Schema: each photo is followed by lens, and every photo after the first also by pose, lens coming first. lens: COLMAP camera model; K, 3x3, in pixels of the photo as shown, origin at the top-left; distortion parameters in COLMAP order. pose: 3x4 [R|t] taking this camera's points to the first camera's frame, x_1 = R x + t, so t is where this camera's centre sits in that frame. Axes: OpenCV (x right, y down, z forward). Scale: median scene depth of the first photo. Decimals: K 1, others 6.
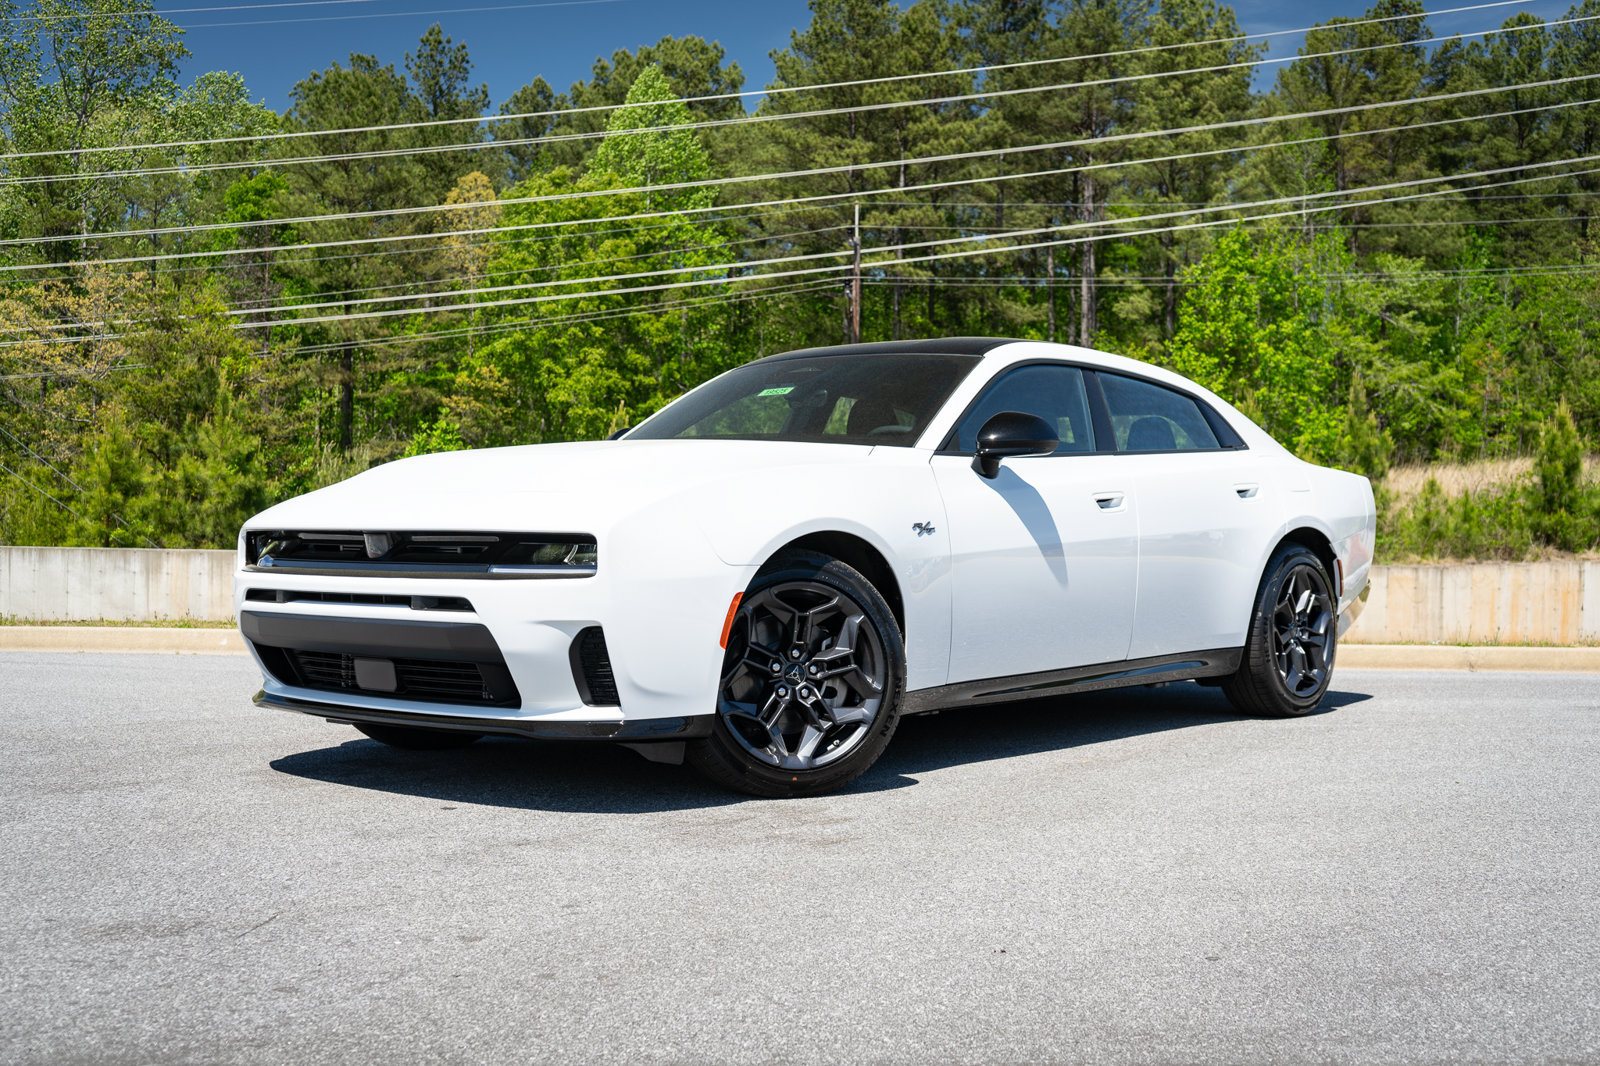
lens RADIAL K [[2023.6, 0, 797.7], [0, 2023.6, 561.6], [0, 0, 1]] dist [0.002887, 0.114735]
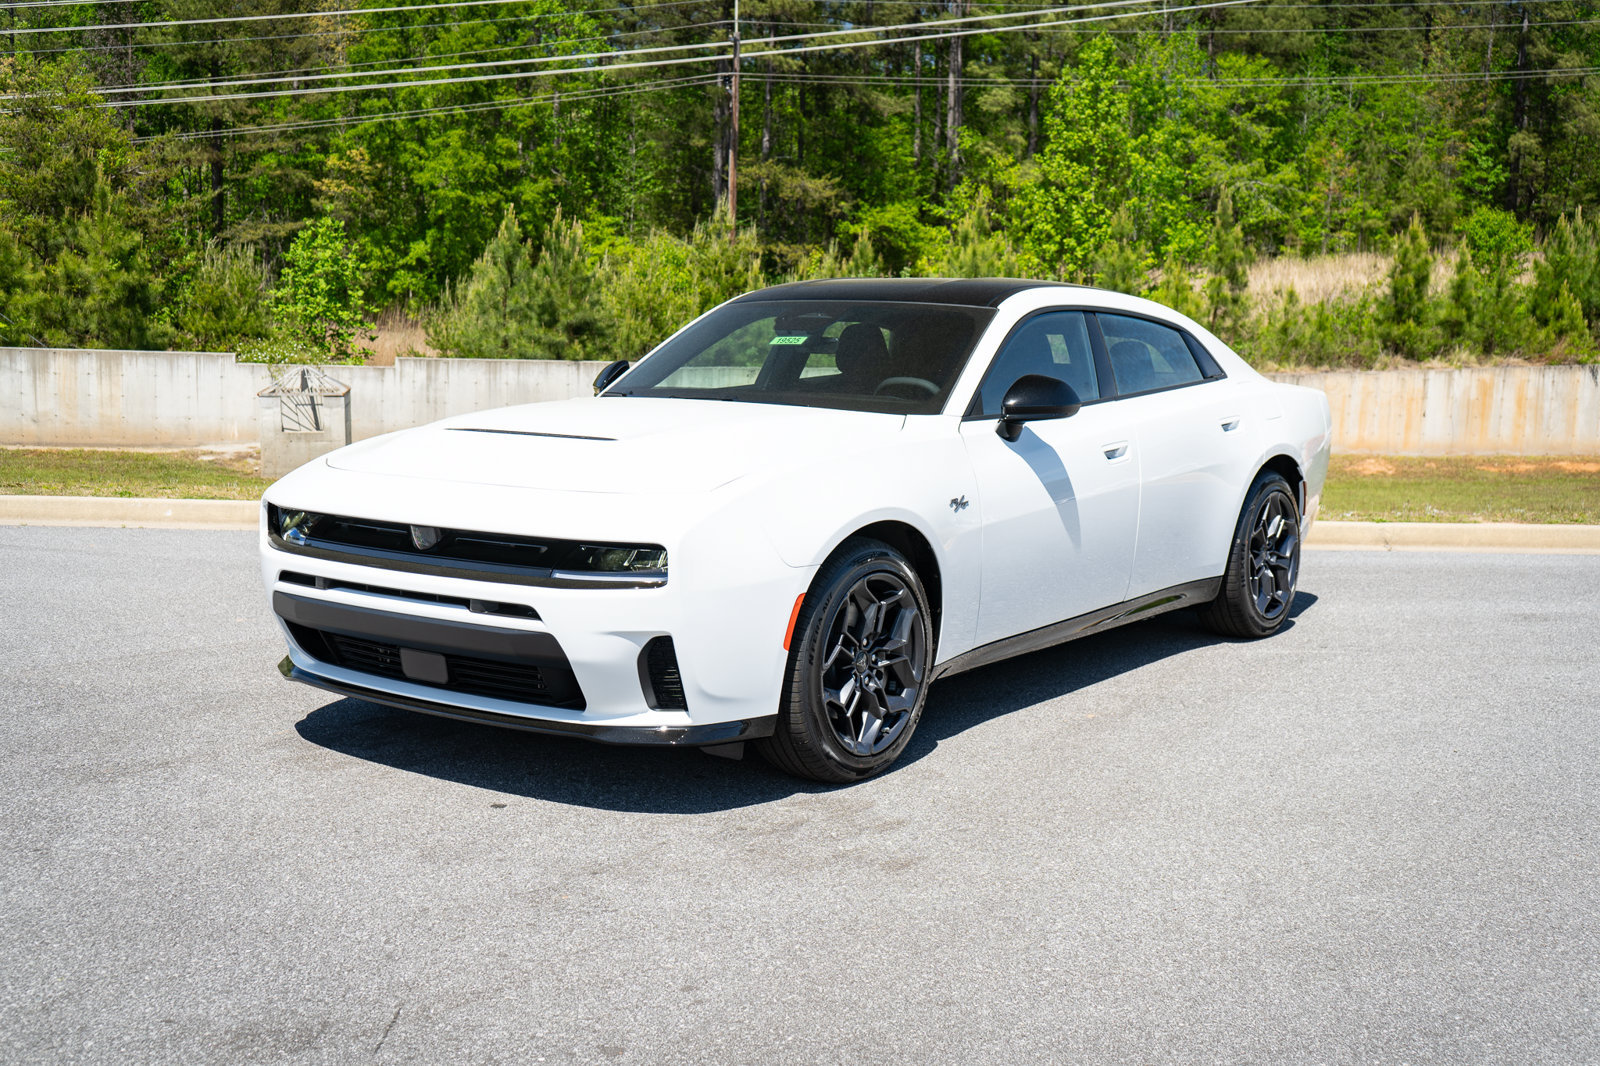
lens RADIAL K [[1940.6, 0, 797.2], [0, 1940.6, 554.2], [0, 0, 1]] dist [0.030677, -0.020333]
pose [[0.996977, 0.000096, 0.077698, -0.012737], [-0.009330, 0.992911, 0.118497, -0.014265], [-0.077136, -0.118864, 0.989910, 0.005916]]
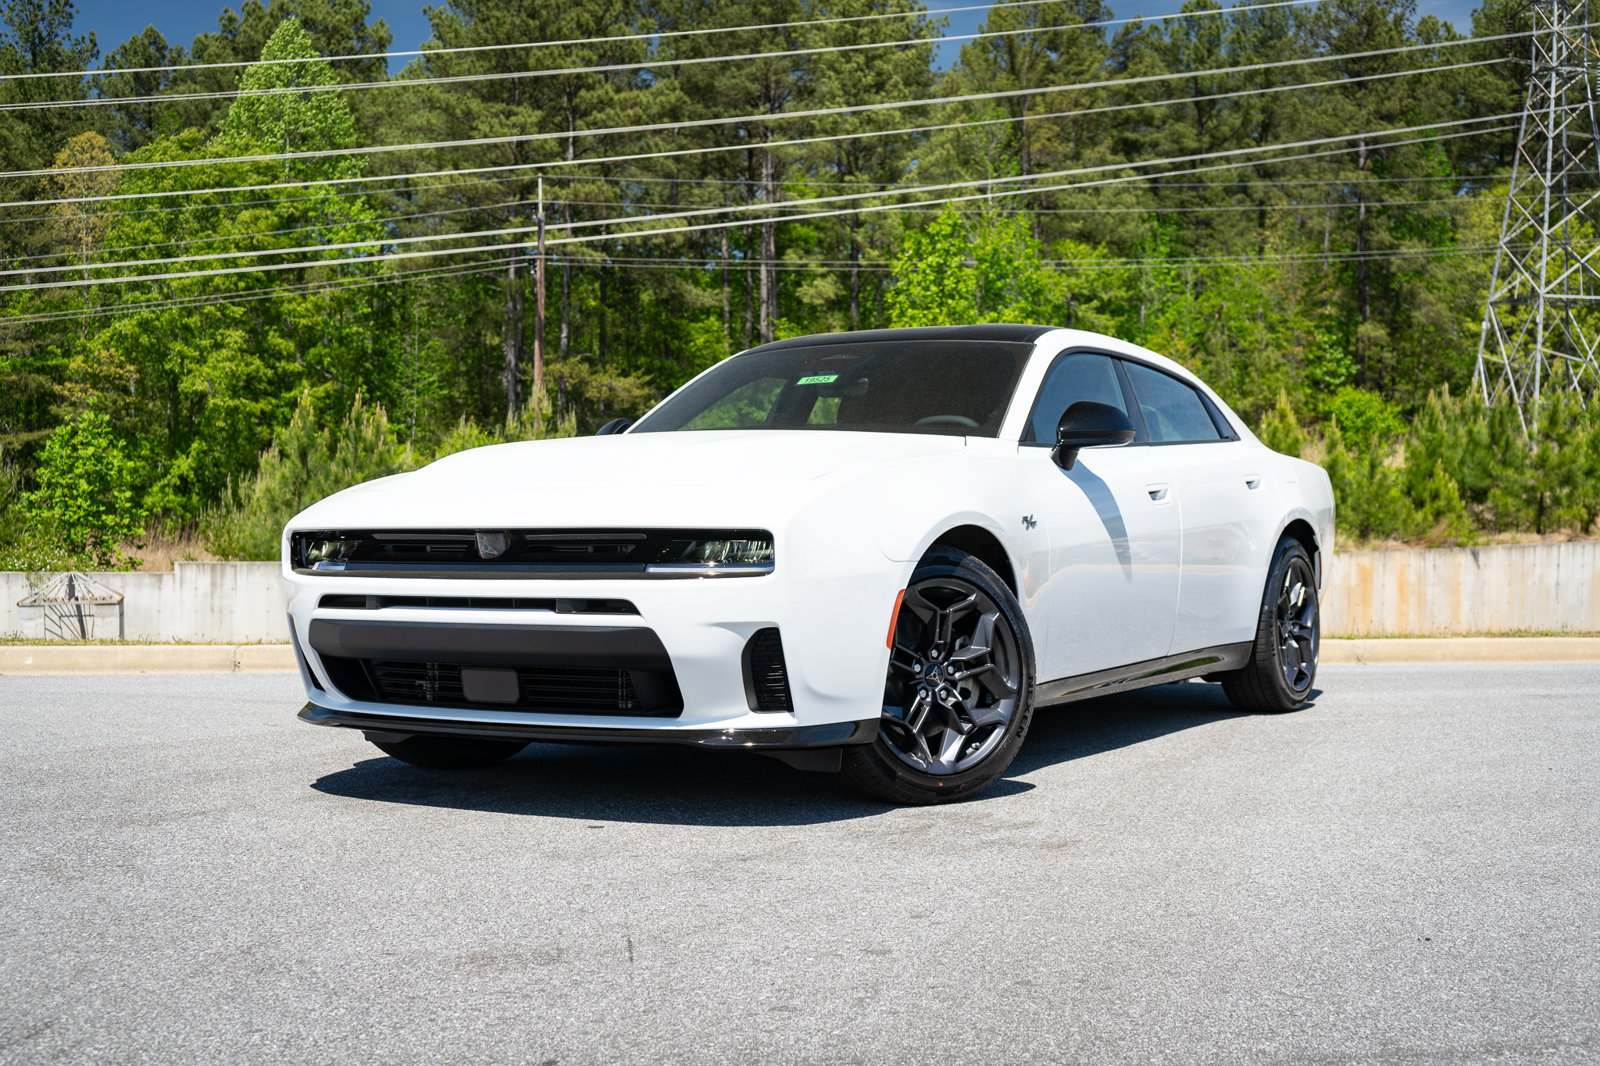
lens RADIAL K [[2185.0, 0, 798.7], [0, 2185.0, 557.0], [0, 0, 1]] dist [0.017979, 0.042081]
pose [[0.983088, -0.011144, 0.182793, -0.031985], [0.011804, 0.999927, -0.002524, 0.000223], [-0.182751, 0.004639, 0.983148, -0.000415]]
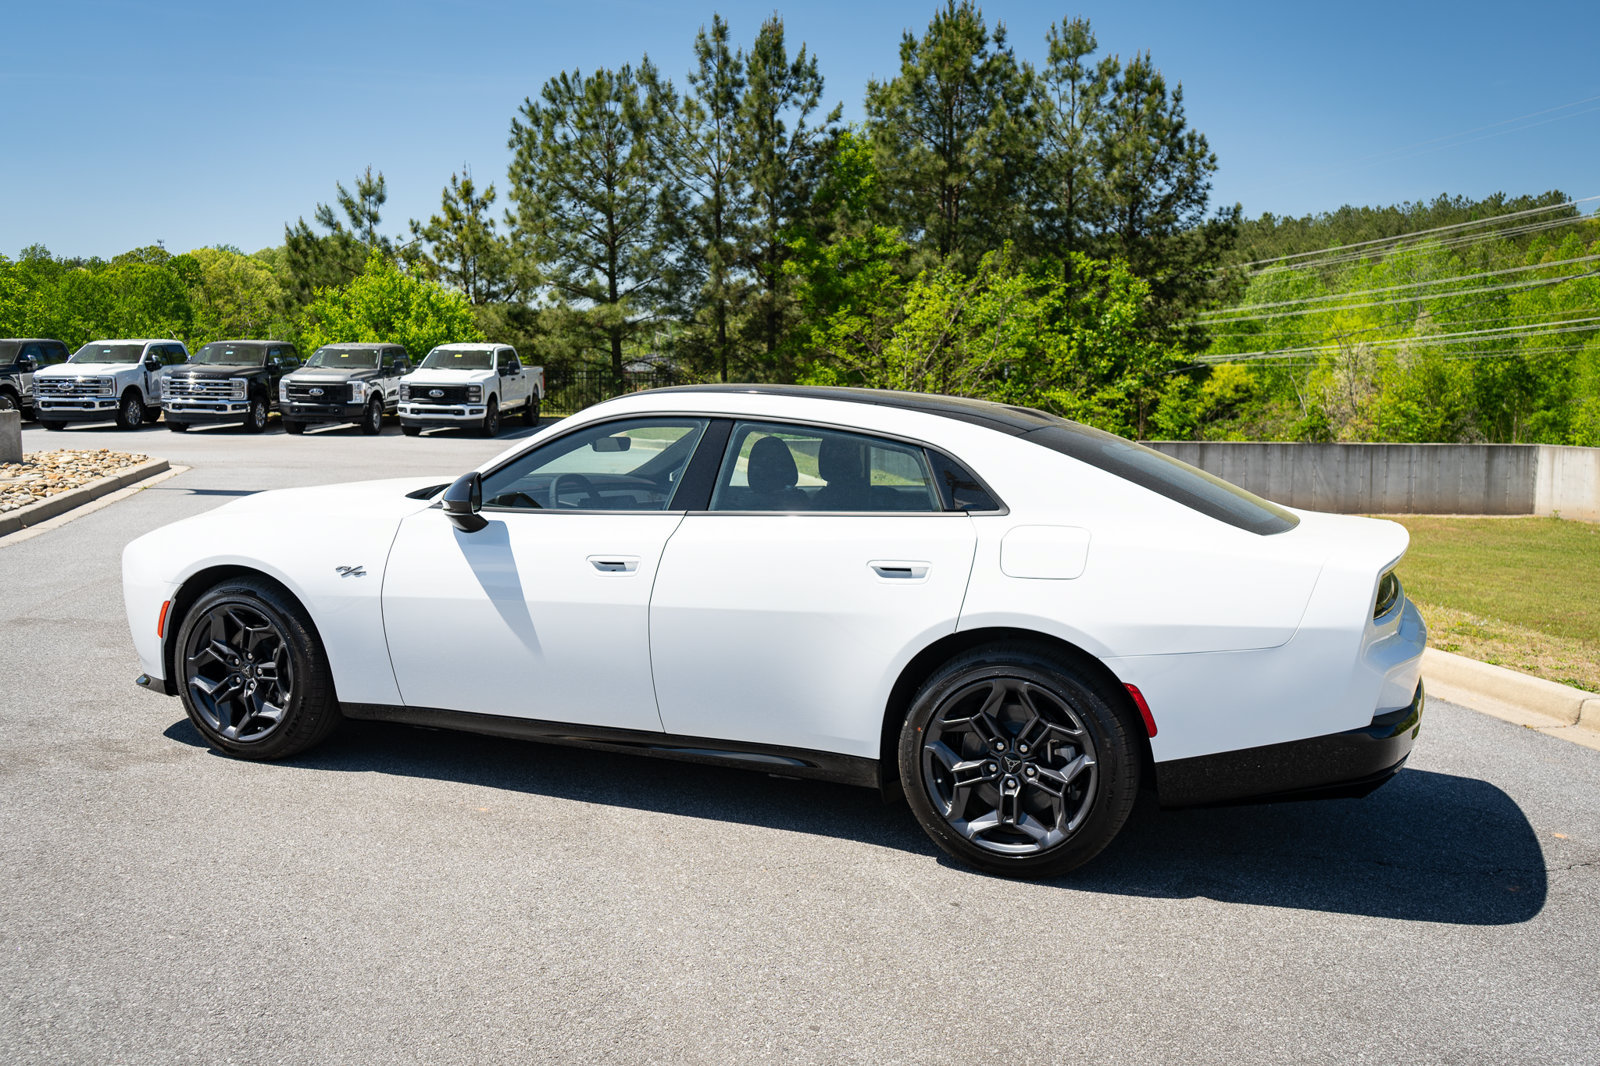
lens RADIAL K [[1426.6, 0, 787.4], [0, 1426.6, 536.4], [0, 0, 1]] dist [-0.004931, 0.012031]
pose [[0.265560, 0.100934, -0.958796, 0.123821], [-0.028231, 0.994892, 0.096915, -0.016984], [0.963681, 0.001331, 0.267053, 0.132989]]
